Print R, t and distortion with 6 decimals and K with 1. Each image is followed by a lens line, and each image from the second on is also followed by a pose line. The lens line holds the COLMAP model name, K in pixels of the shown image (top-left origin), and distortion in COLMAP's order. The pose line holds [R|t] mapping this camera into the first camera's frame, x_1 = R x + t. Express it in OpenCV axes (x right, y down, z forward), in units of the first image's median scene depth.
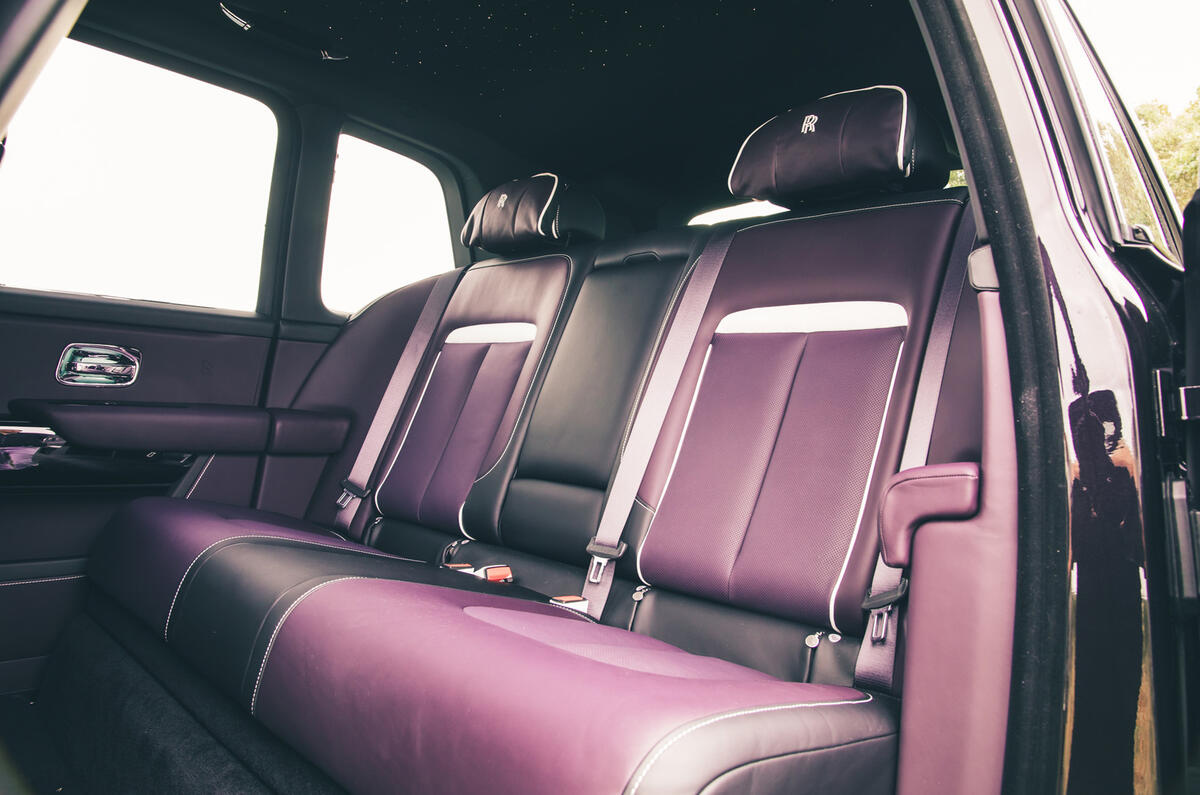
lens RADIAL K [[818.7, 0, 600.0], [0, 818.7, 397.5], [0, 0, 1]] dist [-0.104733, 0.057535]
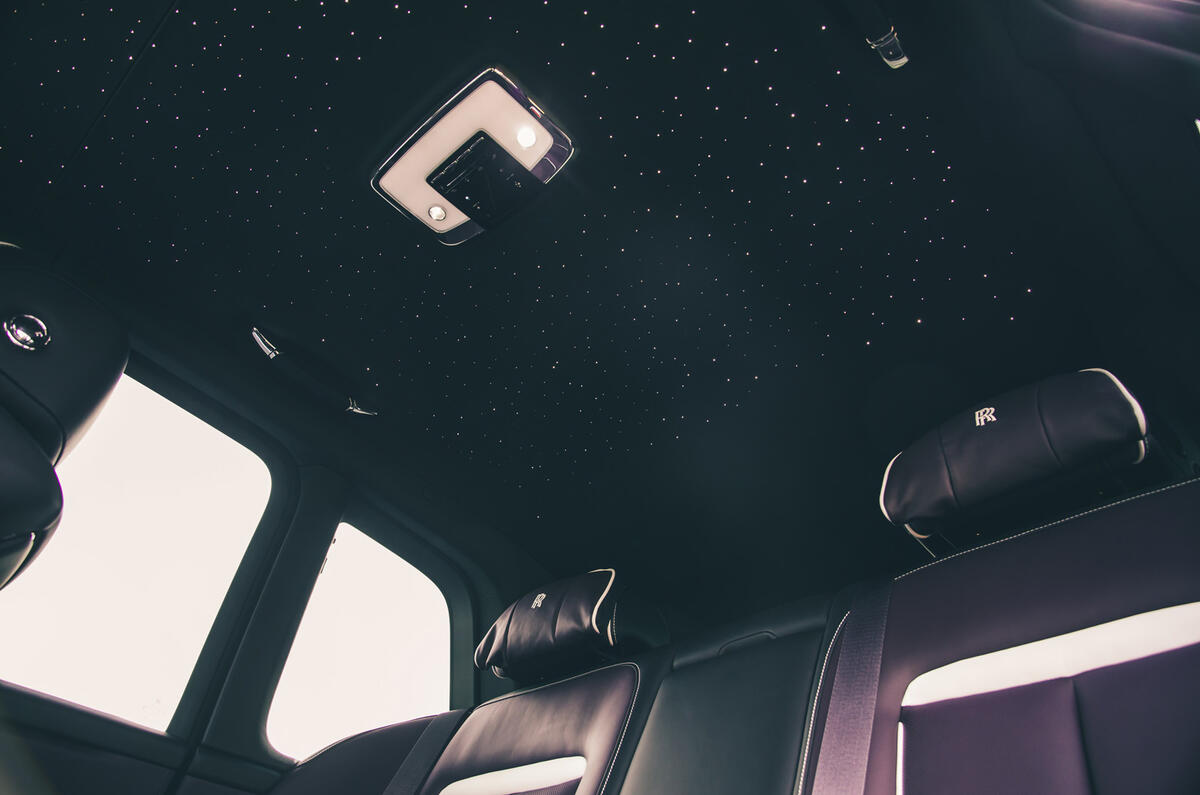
lens RADIAL K [[818.7, 0, 600.0], [0, 818.7, 397.5], [0, 0, 1]] dist [-0.104733, 0.057535]
pose [[0.997305, 0.061092, 0.040629, -0.103859], [-0.019041, 0.750305, -0.660818, 0.119781], [-0.070855, 0.658263, 0.749446, 0.284751]]
